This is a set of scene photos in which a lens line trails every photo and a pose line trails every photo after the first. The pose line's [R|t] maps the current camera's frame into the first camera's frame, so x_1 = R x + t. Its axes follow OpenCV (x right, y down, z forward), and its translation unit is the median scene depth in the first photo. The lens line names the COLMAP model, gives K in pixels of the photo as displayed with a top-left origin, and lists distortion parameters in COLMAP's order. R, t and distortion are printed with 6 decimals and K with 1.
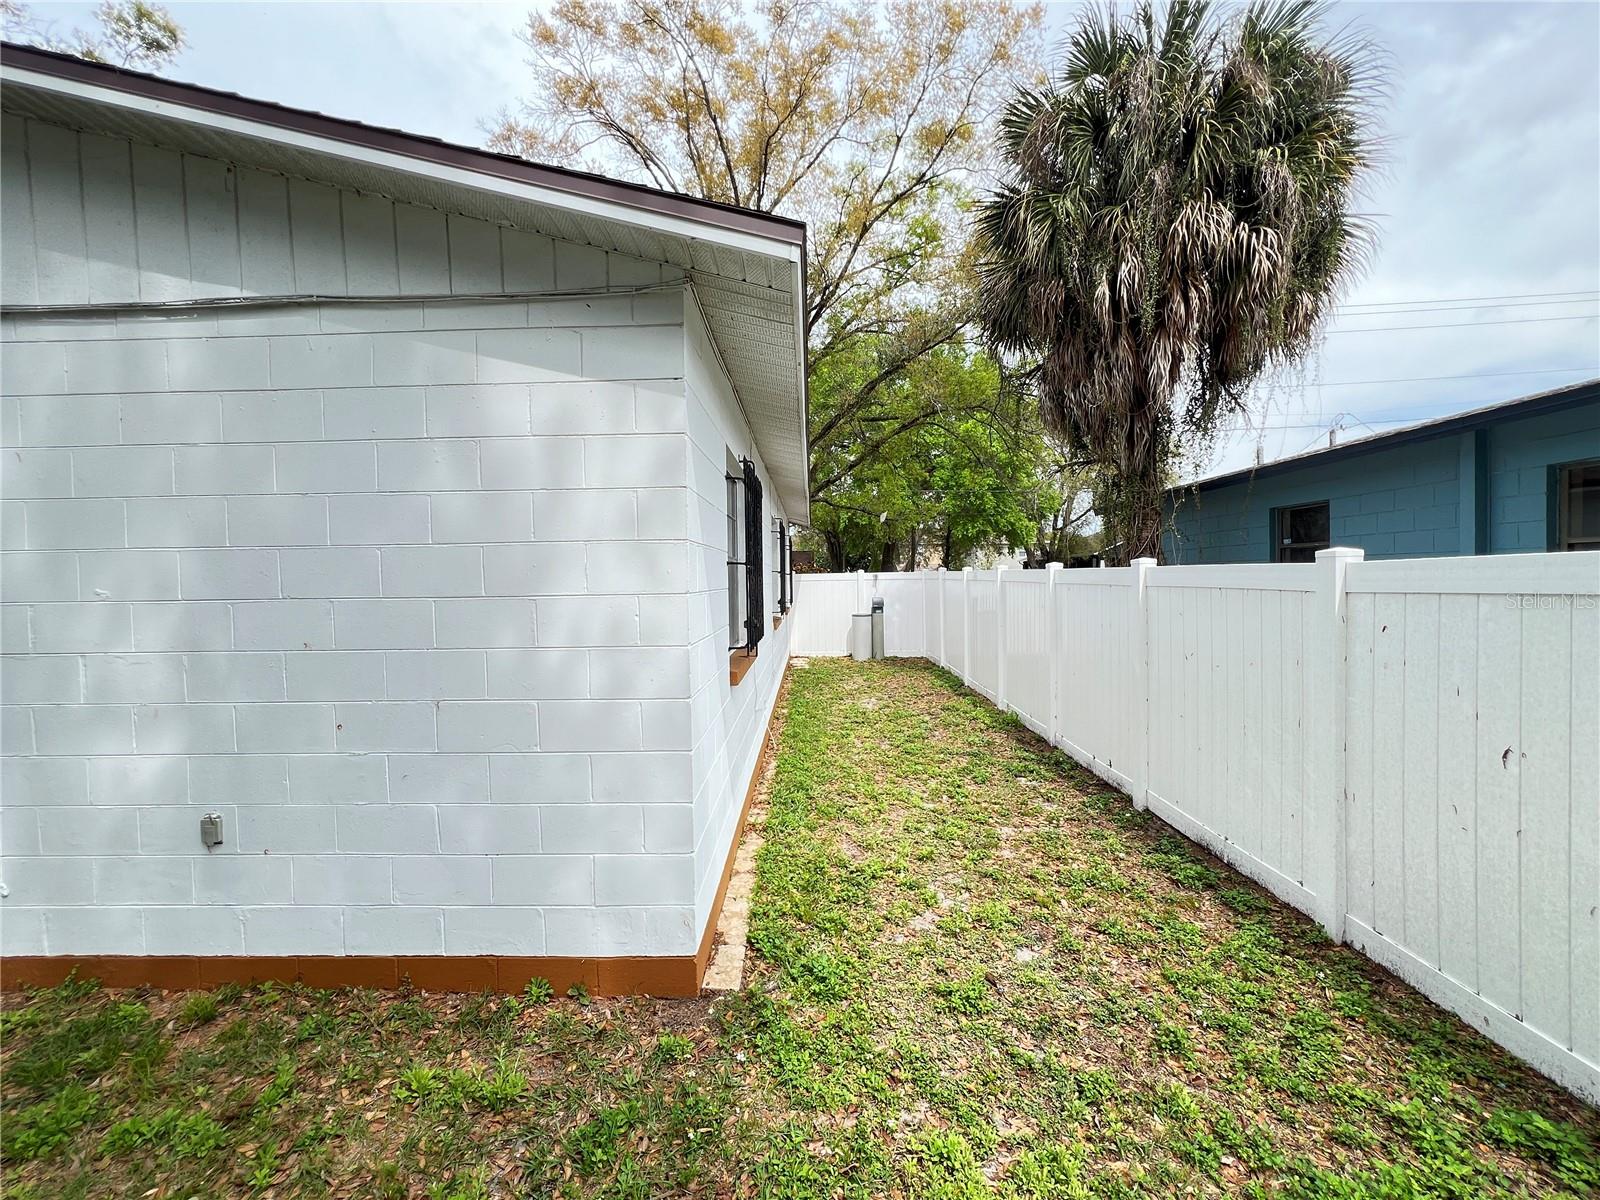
lens RADIAL K [[657.5, 0, 789.4], [0, 657.5, 601.1], [0, 0, 1]] dist [-0.004697, 0.001301]
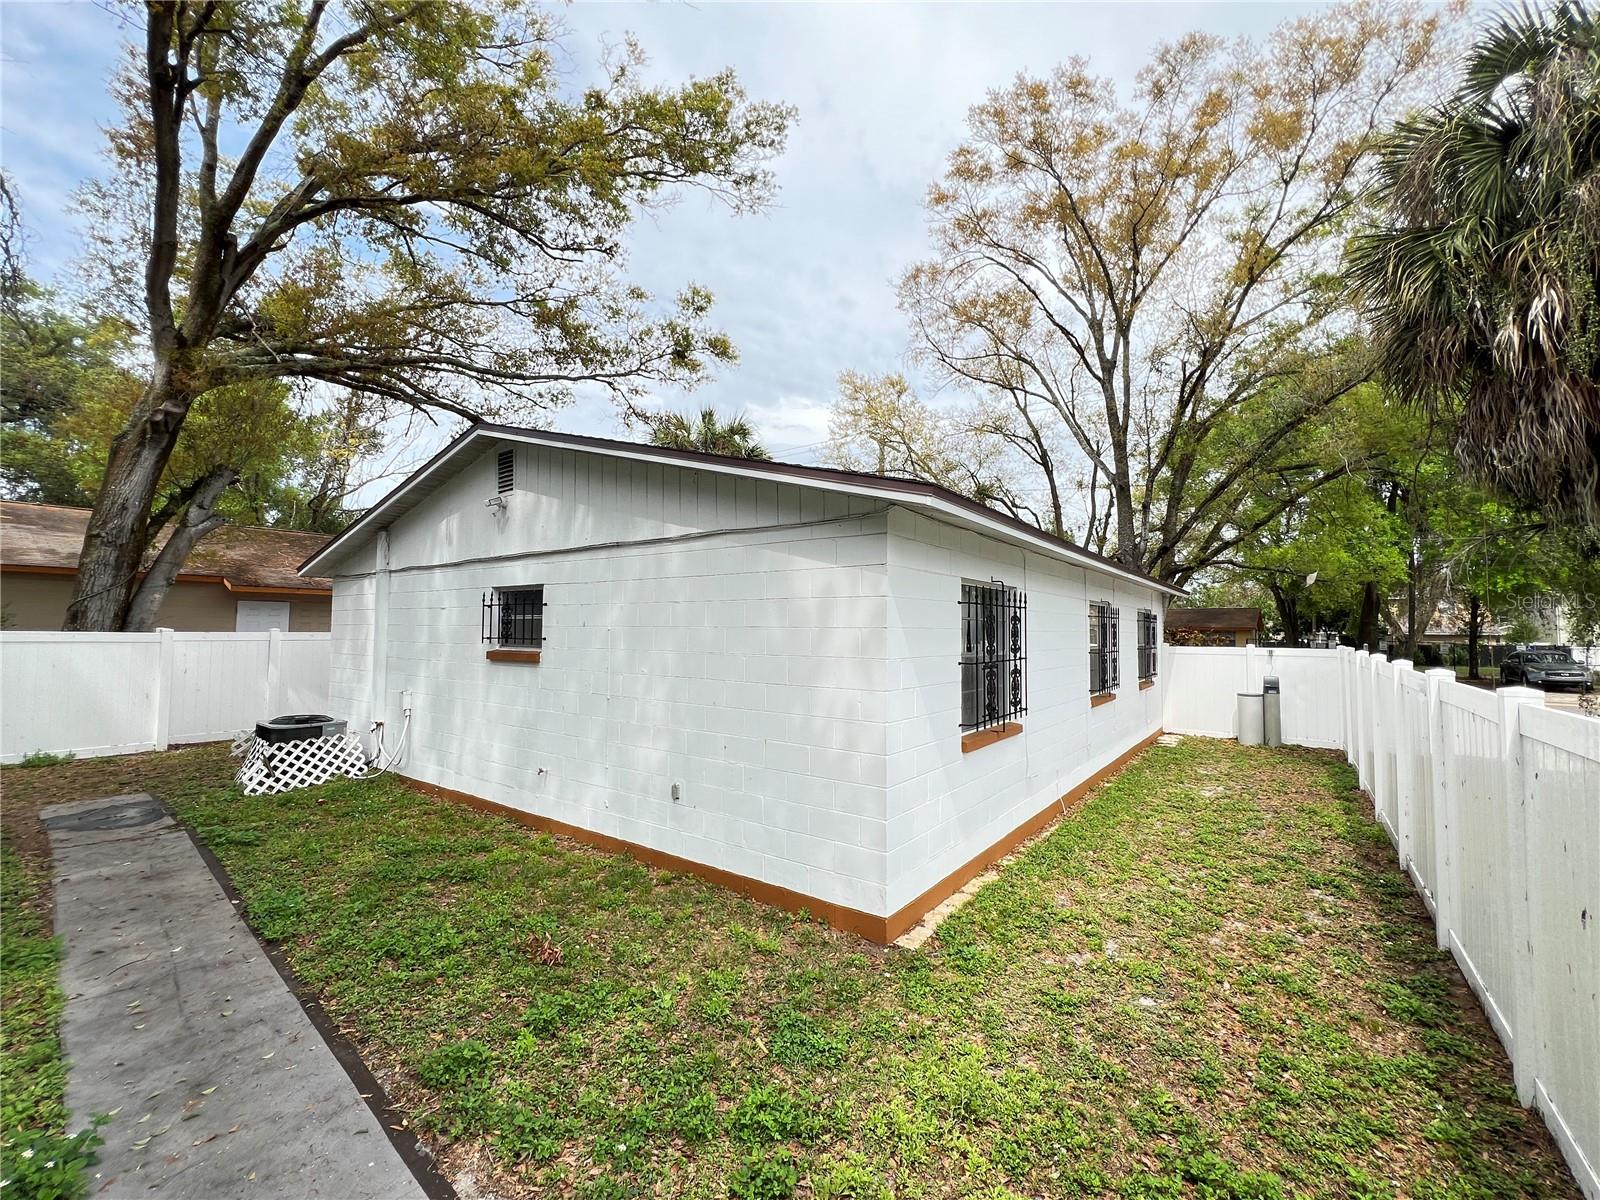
lens RADIAL K [[657.5, 0, 807.5], [0, 657.5, 607.5], [0, 0, 1]] dist [-0.004697, 0.001301]
pose [[0.824667, 0.000661, -0.565619, 0.432194], [-0.039404, 0.997637, -0.056286, -0.085896], [0.564245, 0.068705, 0.822744, -0.344323]]
